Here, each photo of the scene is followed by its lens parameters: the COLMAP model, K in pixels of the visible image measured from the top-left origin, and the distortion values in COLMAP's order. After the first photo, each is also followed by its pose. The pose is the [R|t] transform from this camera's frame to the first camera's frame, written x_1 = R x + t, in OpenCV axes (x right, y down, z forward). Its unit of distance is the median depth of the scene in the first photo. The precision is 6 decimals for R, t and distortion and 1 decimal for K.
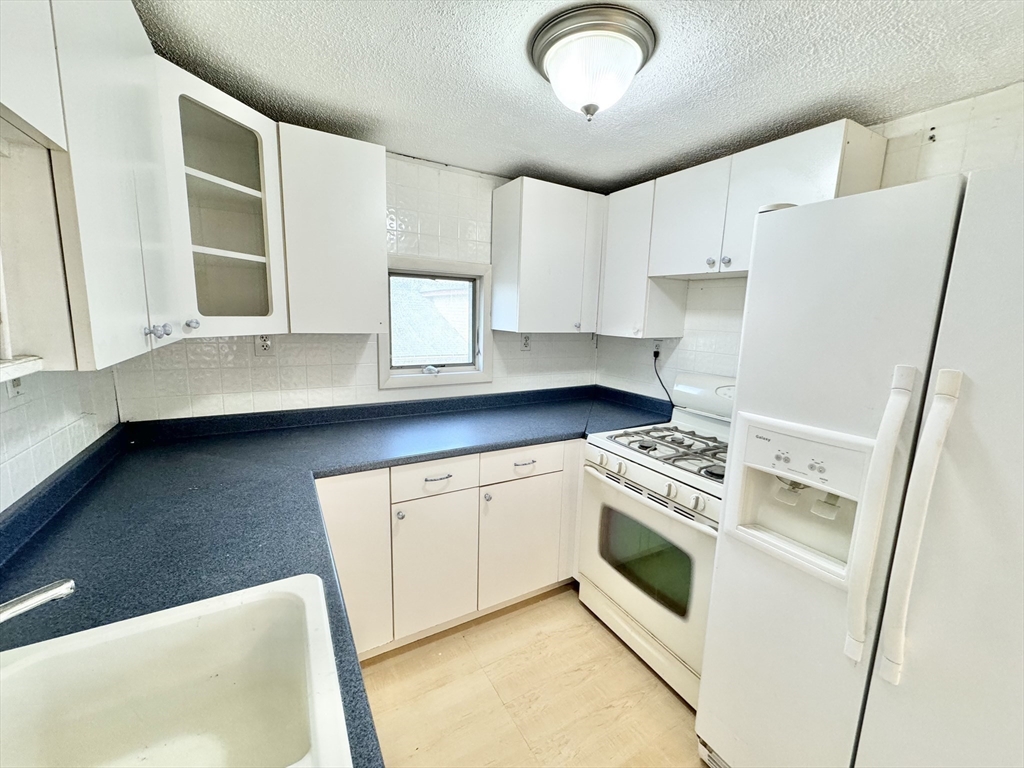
lens RADIAL K [[407.5, 0, 514.0], [0, 407.5, 376.5], [0, 0, 1]] dist [-0.000817, 0.001499]
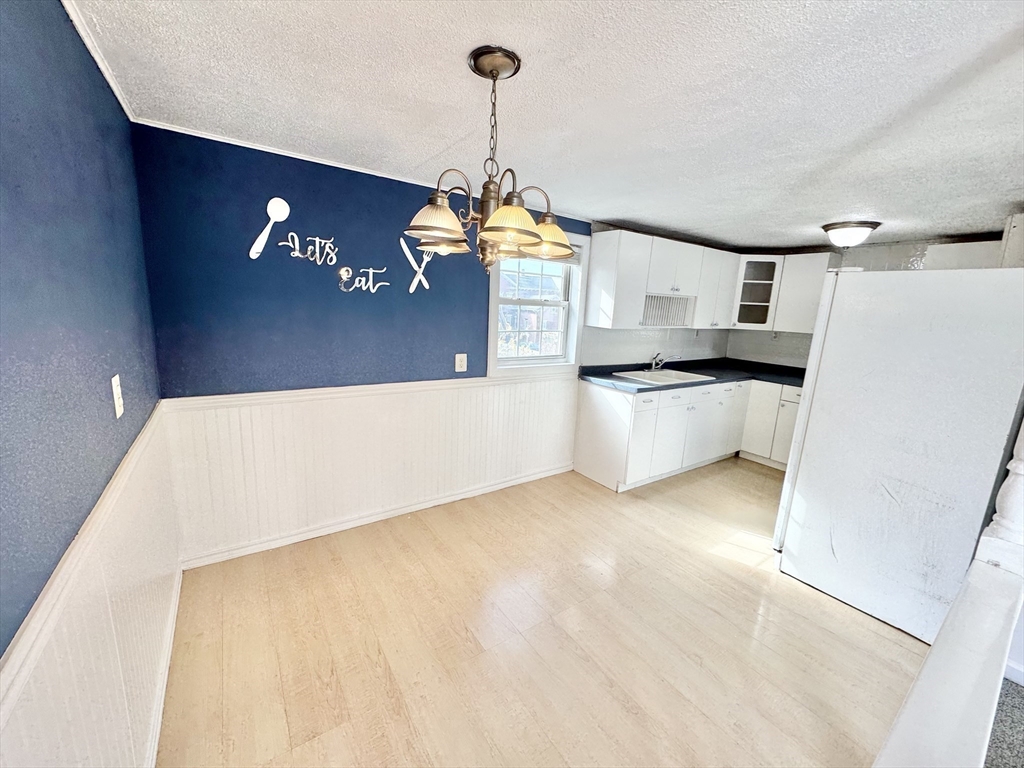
lens RADIAL K [[407.5, 0, 515.4], [0, 407.5, 385.5], [0, 0, 1]] dist [-0.000817, 0.001499]
pose [[0.070956, 0.169972, -0.982891, 1.517047], [-0.204294, 0.966963, 0.152470, 0.134440], [0.976335, 0.189980, 0.103336, -0.642547]]
